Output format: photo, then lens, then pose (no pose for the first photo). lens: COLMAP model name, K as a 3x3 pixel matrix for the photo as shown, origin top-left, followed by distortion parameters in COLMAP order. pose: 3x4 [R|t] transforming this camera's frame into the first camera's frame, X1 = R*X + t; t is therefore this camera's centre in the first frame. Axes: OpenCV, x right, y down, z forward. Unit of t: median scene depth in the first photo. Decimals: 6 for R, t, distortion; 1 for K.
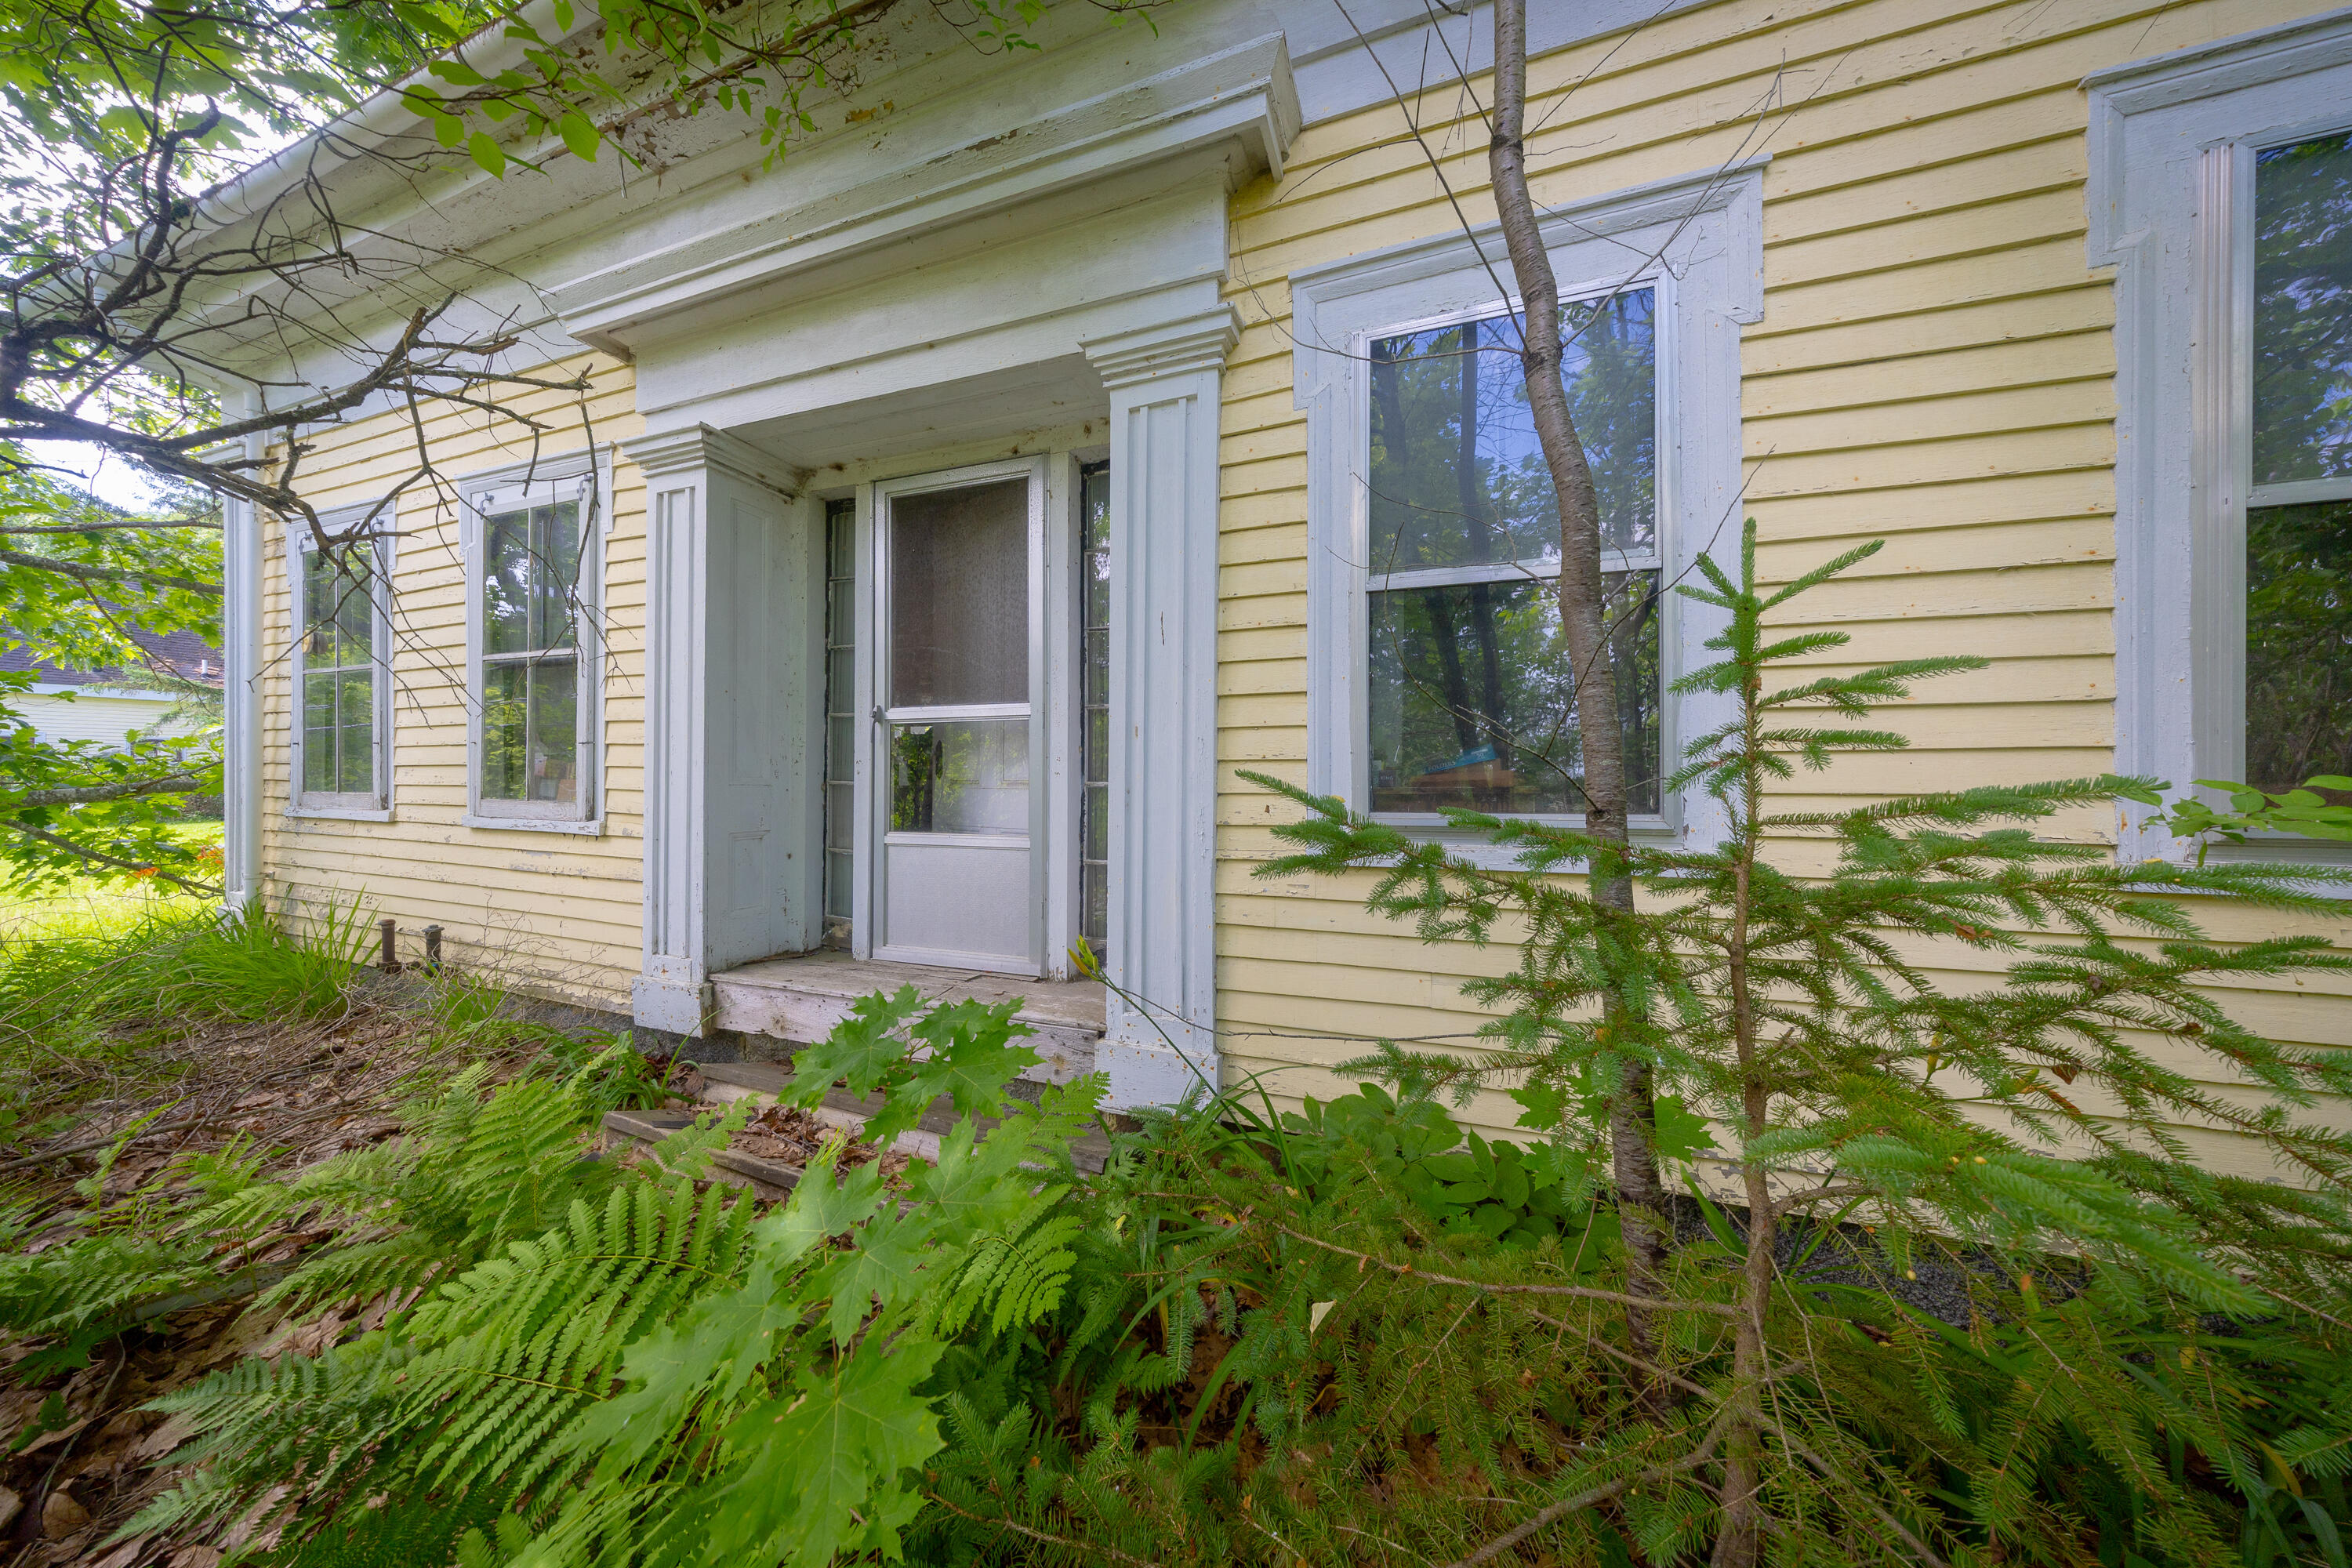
lens RADIAL K [[702.6, 0, 1184.6], [0, 702.6, 782.3], [0, 0, 1]] dist [0.000322, 0.000866]
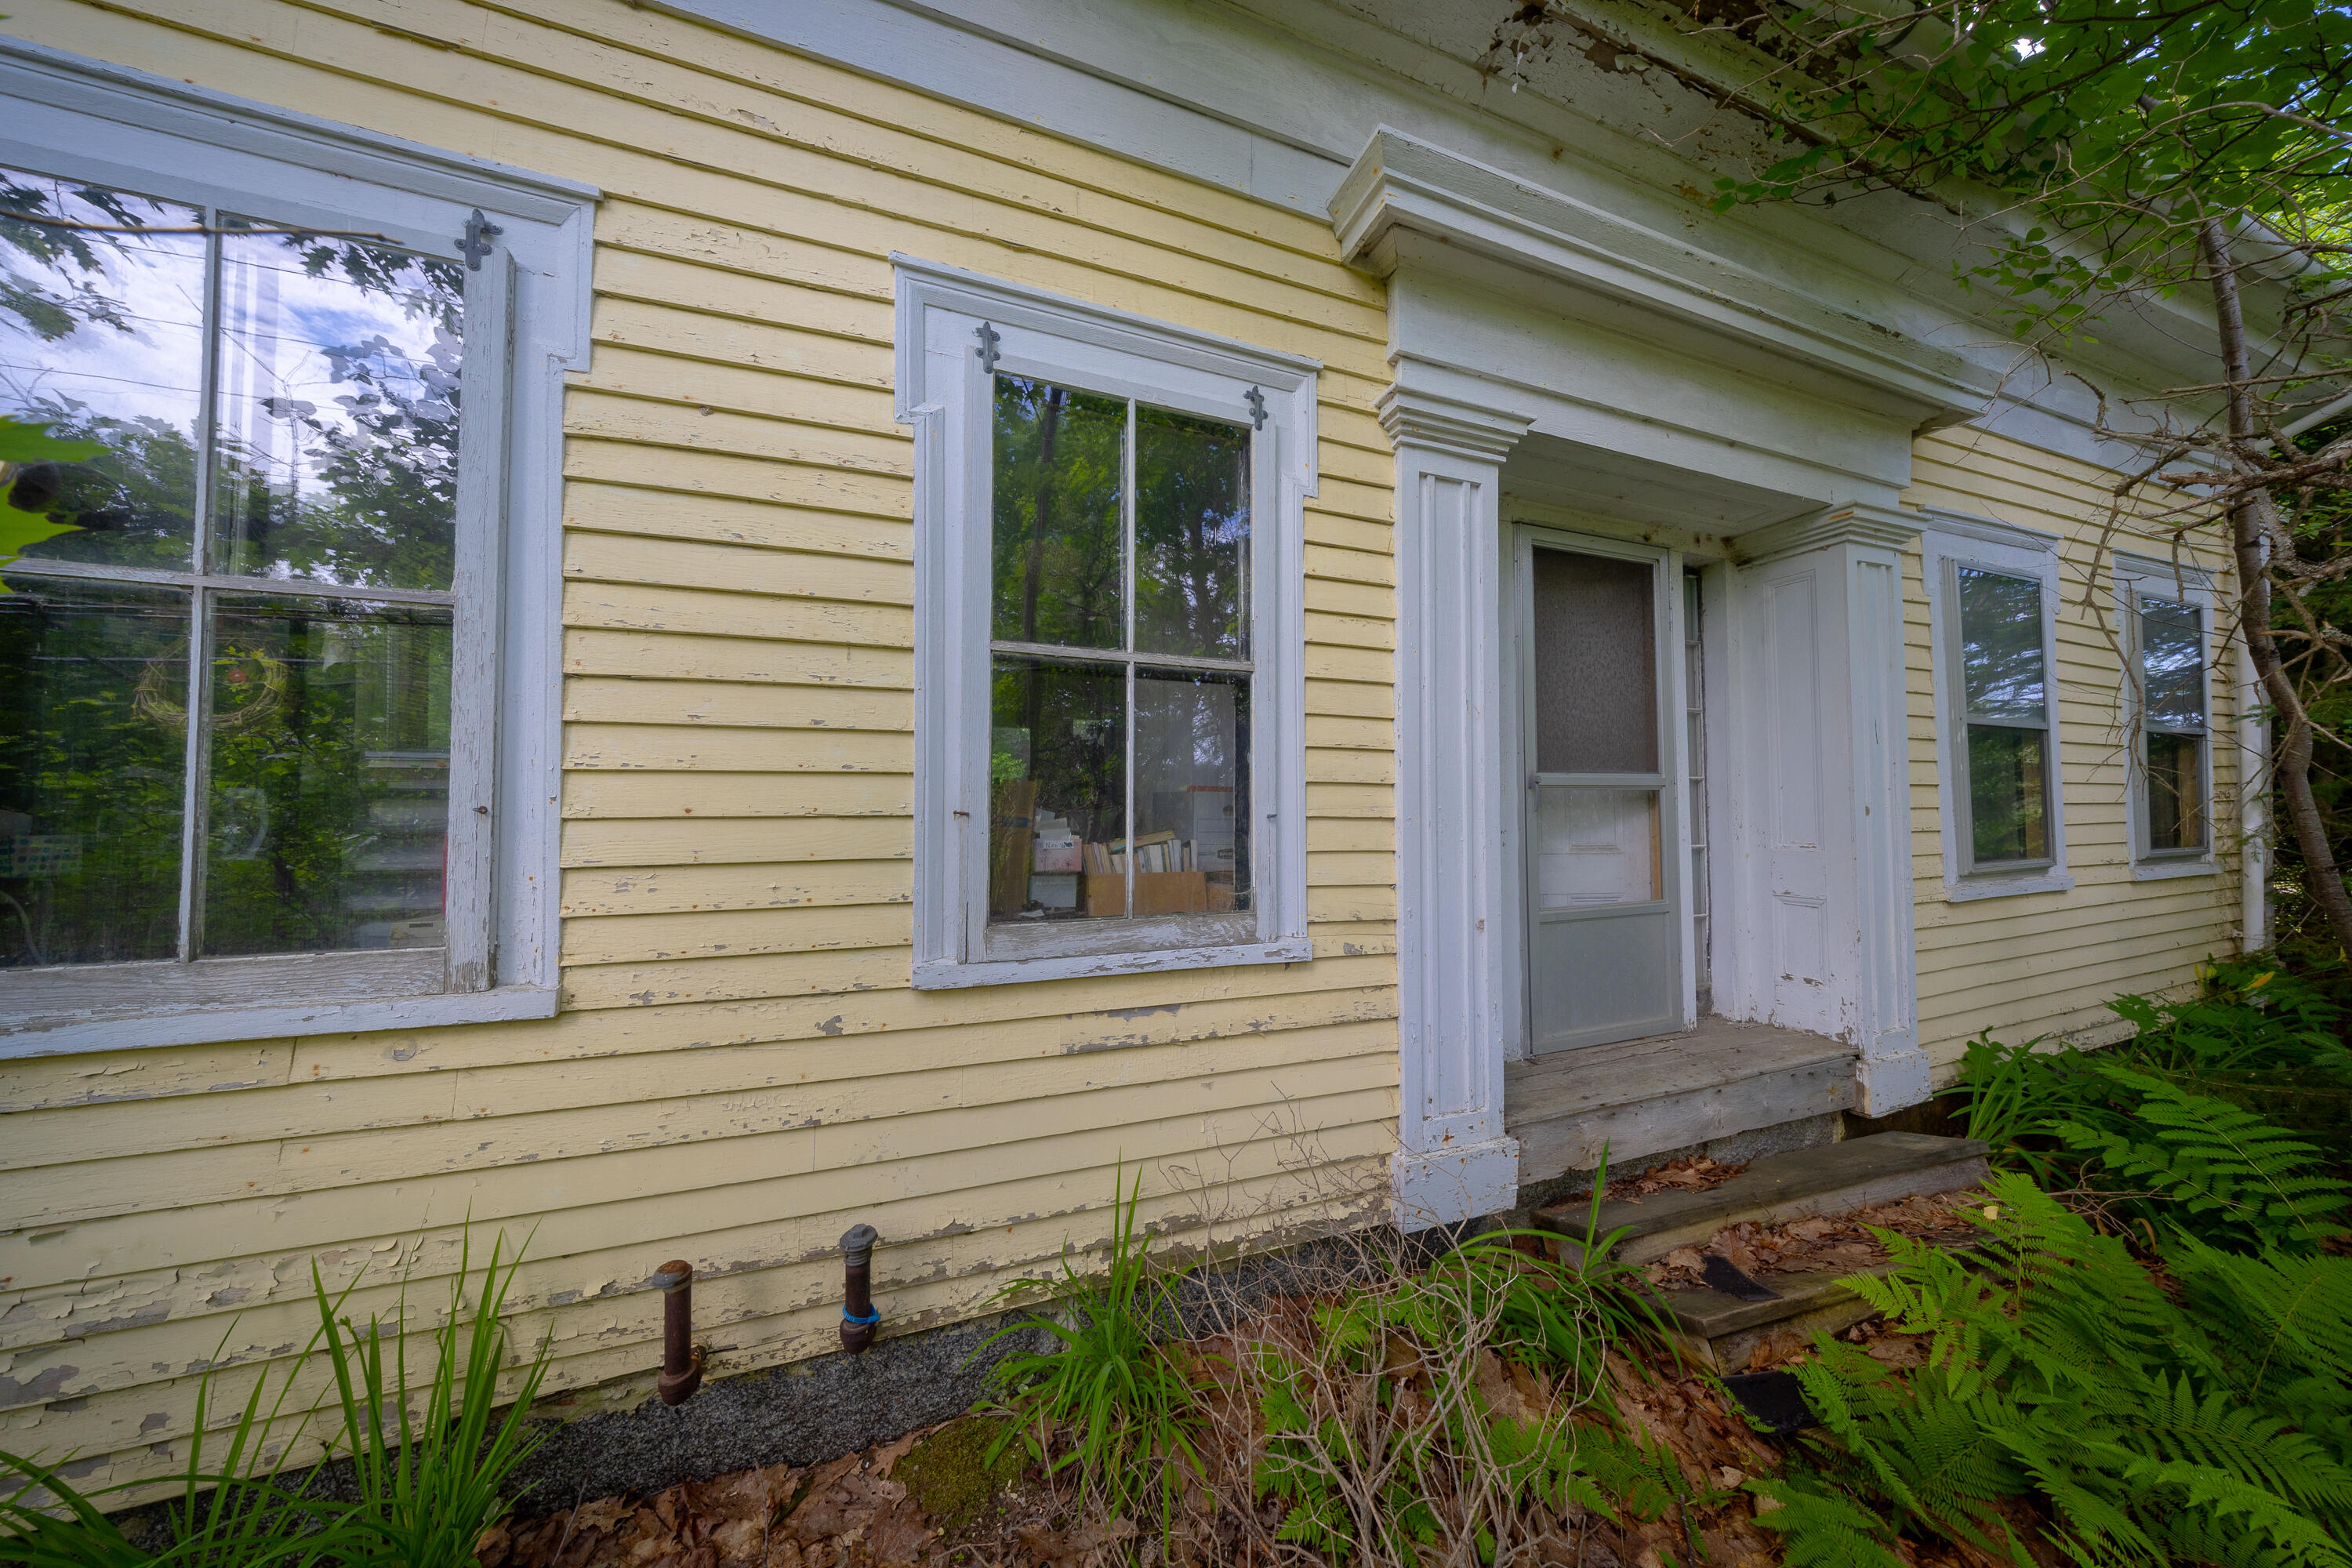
lens RADIAL K [[702.6, 0, 1210.0], [0, 702.6, 780.0], [0, 0, 1]] dist [0.000322, 0.000866]
pose [[0.767209, 0.016057, 0.641196, -1.431839], [0.008165, 0.999361, -0.034796, -0.072219], [-0.641345, 0.031931, 0.766588, 0.617896]]
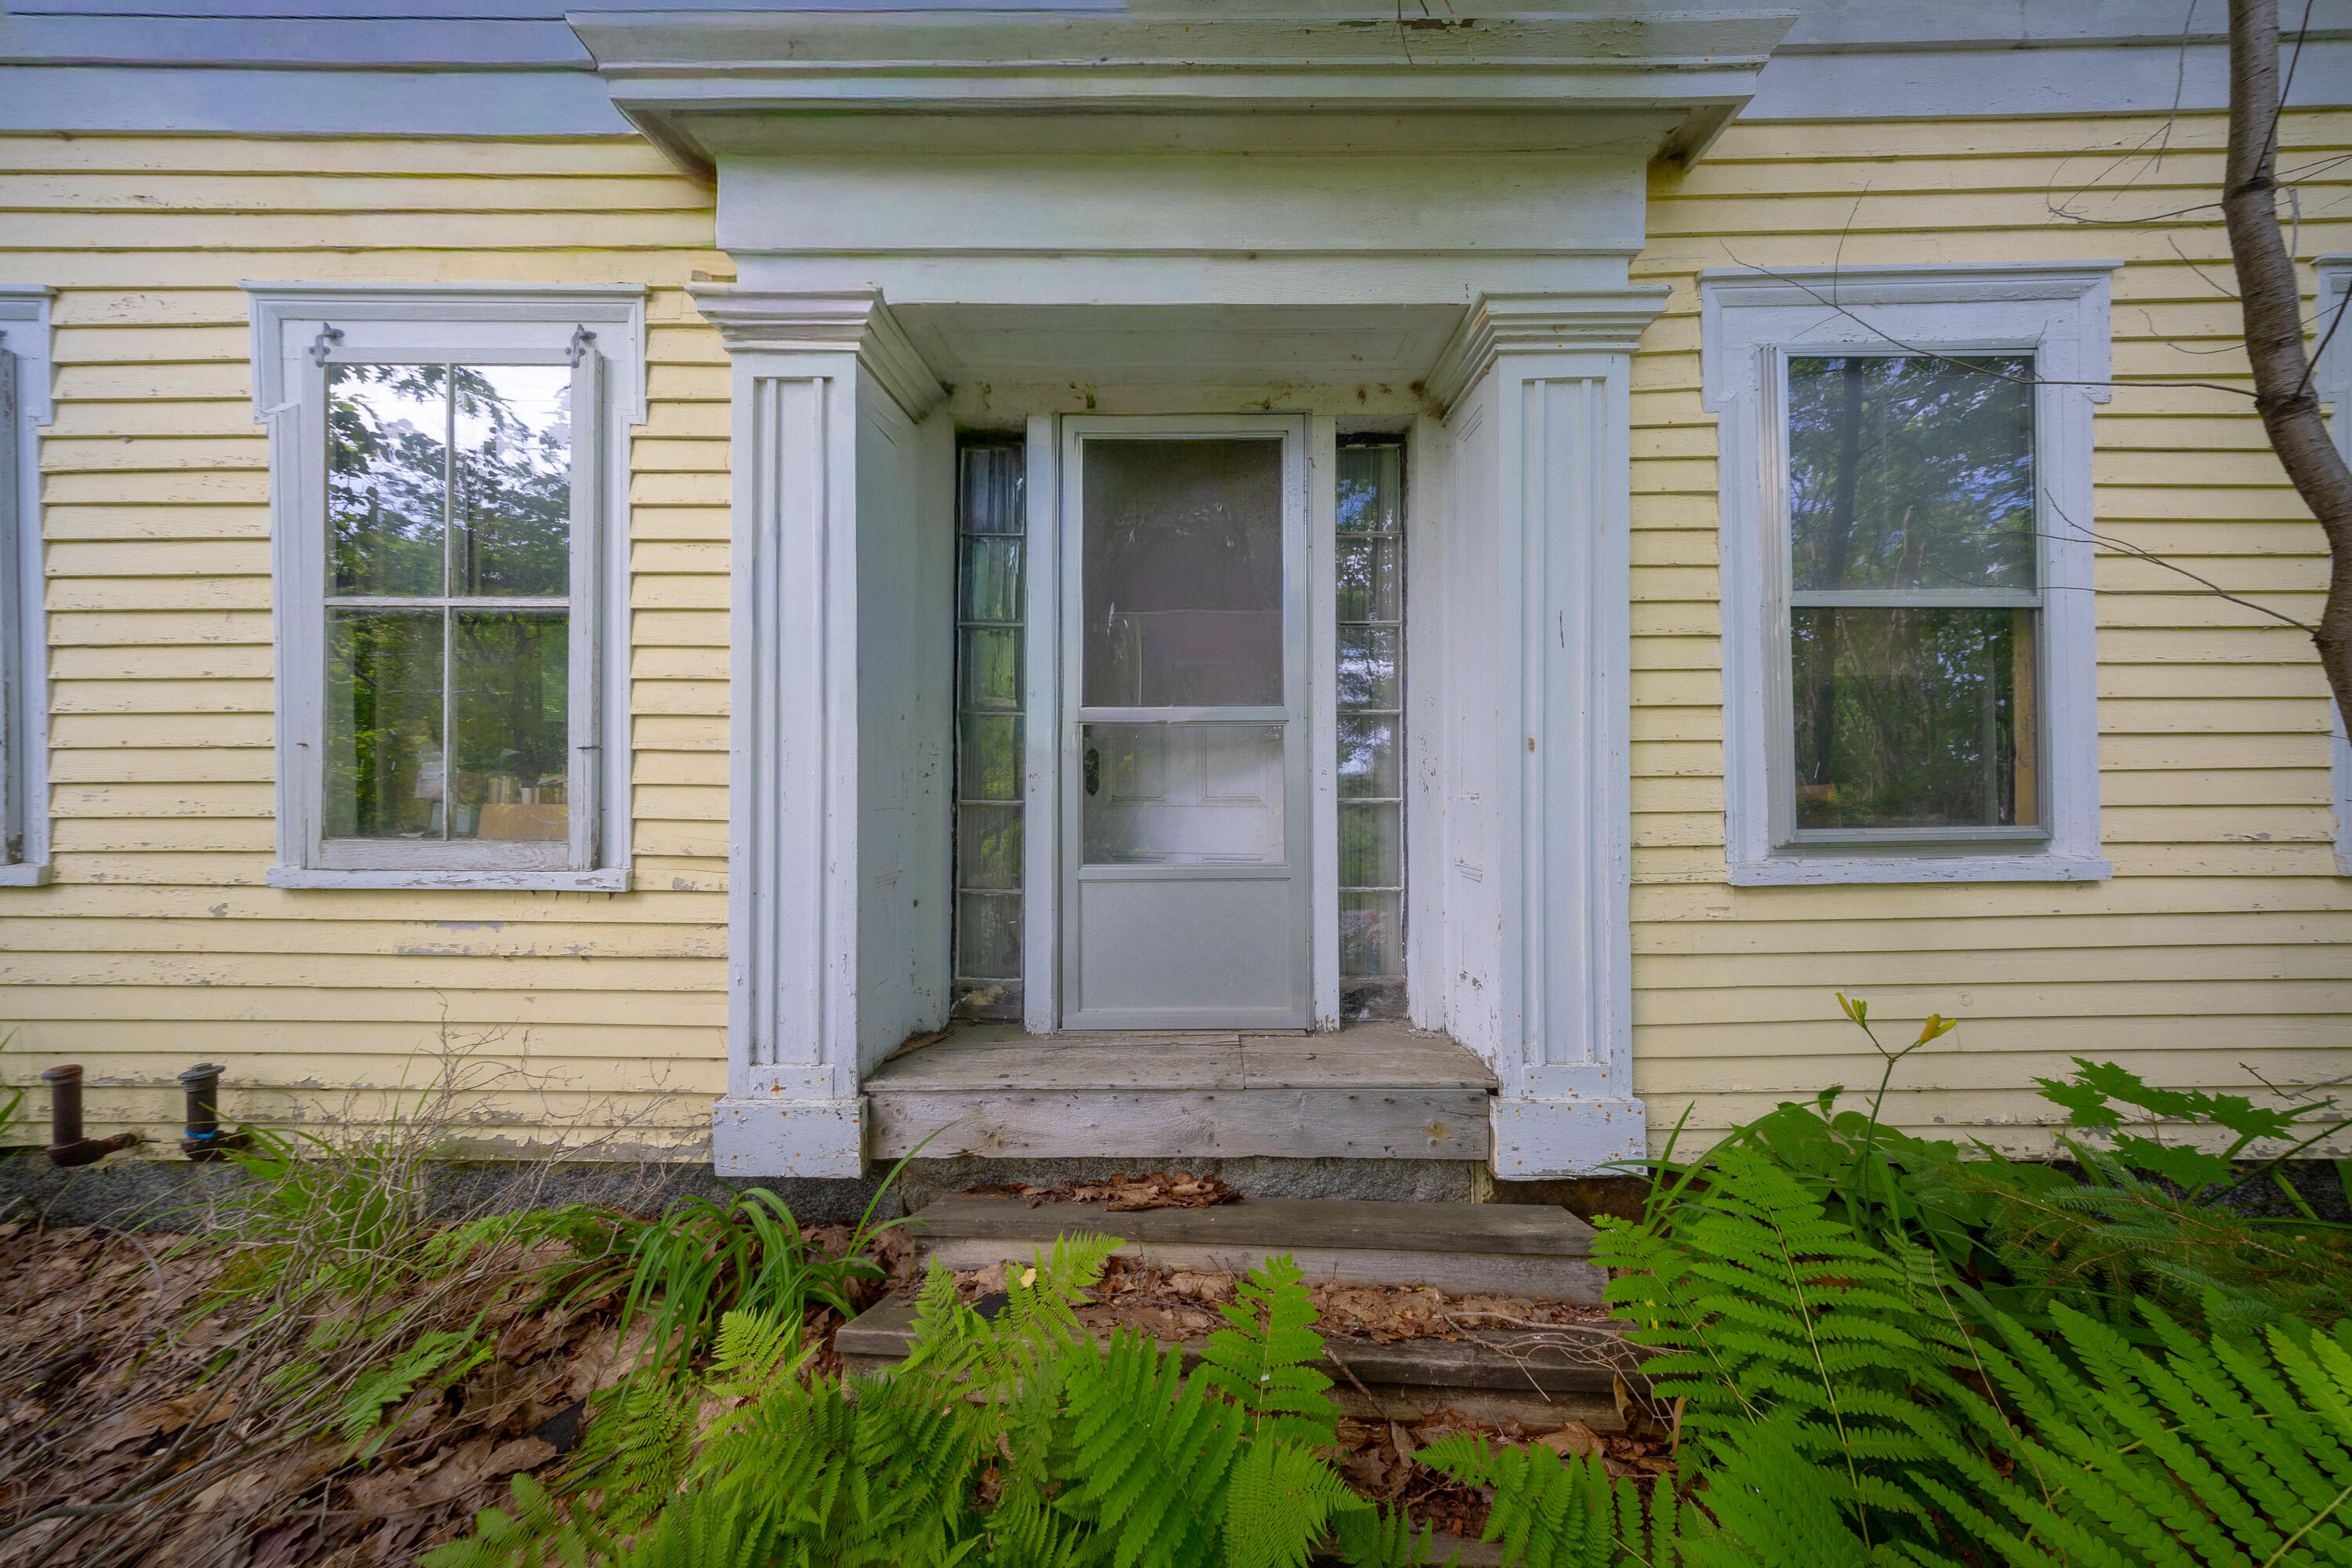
lens RADIAL K [[702.6, 0, 1191.9], [0, 702.6, 784.1], [0, 0, 1]] dist [0.000322, 0.000866]
pose [[0.943520, -0.006915, 0.331243, -0.606437], [0.008654, 0.999955, -0.003775, -0.016757], [-0.331202, 0.006429, 0.943538, 0.239732]]
